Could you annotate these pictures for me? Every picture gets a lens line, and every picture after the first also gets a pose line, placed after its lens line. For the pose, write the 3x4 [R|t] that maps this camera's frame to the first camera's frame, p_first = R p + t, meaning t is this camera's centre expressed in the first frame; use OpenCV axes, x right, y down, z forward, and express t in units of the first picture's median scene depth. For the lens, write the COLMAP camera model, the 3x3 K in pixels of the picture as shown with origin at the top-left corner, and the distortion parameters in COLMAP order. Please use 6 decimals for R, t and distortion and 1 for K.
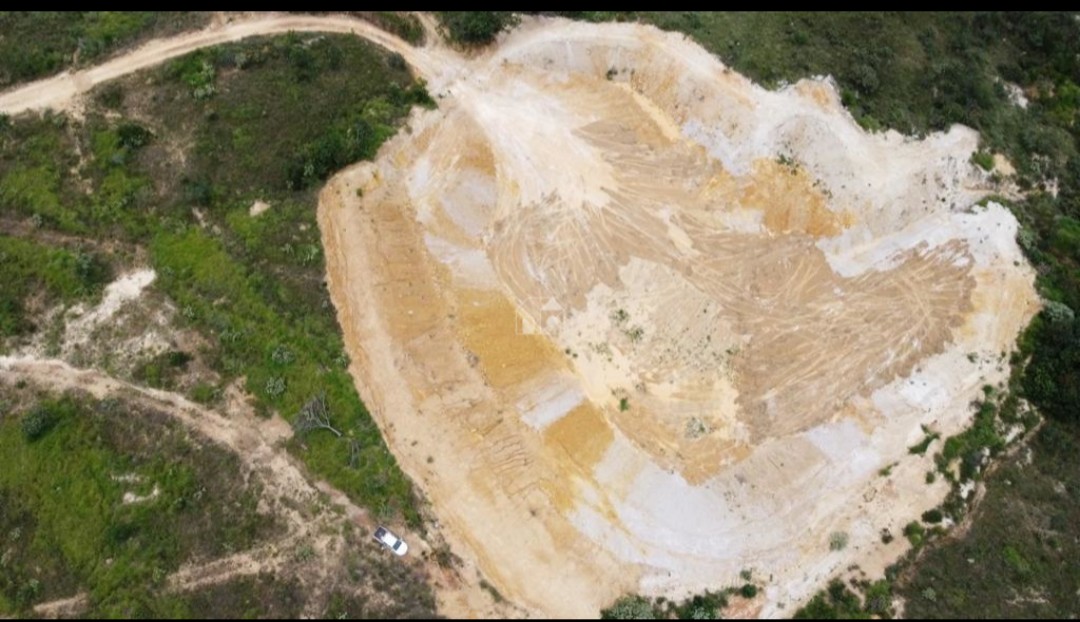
lens RADIAL K [[828.2, 0, 534.8], [0, 828.2, 311.9], [0, 0, 1]] dist [-0.007741, -0.011488]
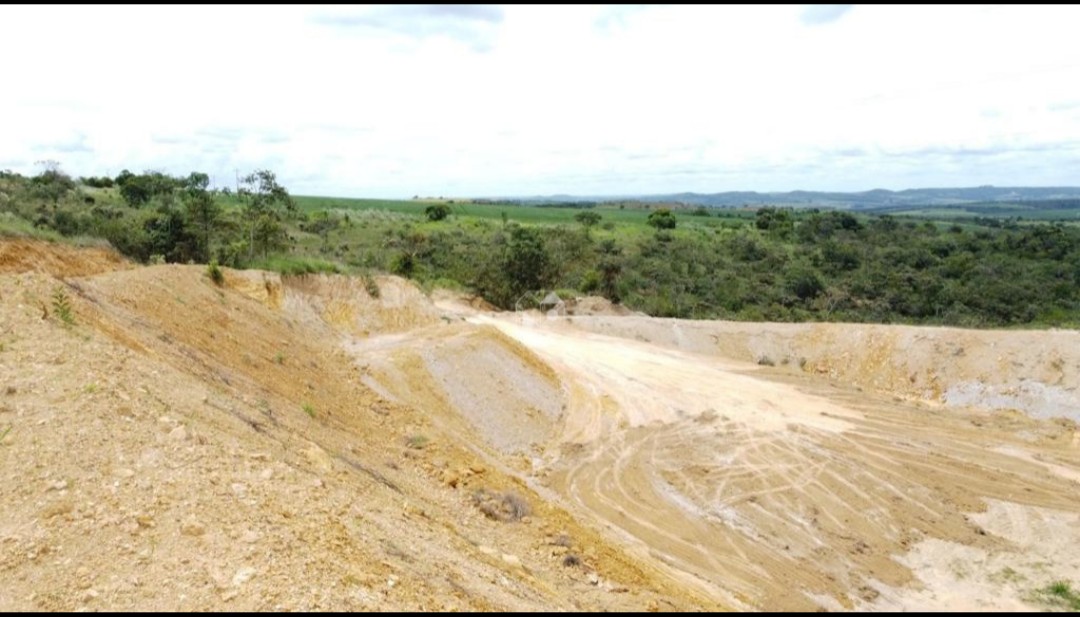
lens RADIAL K [[819.4, 0, 535.2], [0, 819.4, 315.2], [0, 0, 1]] dist [-0.003866, 0.000343]
pose [[0.999998, 0.001128, -0.001353, -0.059528], [-0.001716, 0.451537, -0.892251, 0.186489], [-0.000396, 0.892252, 0.451538, 0.785239]]
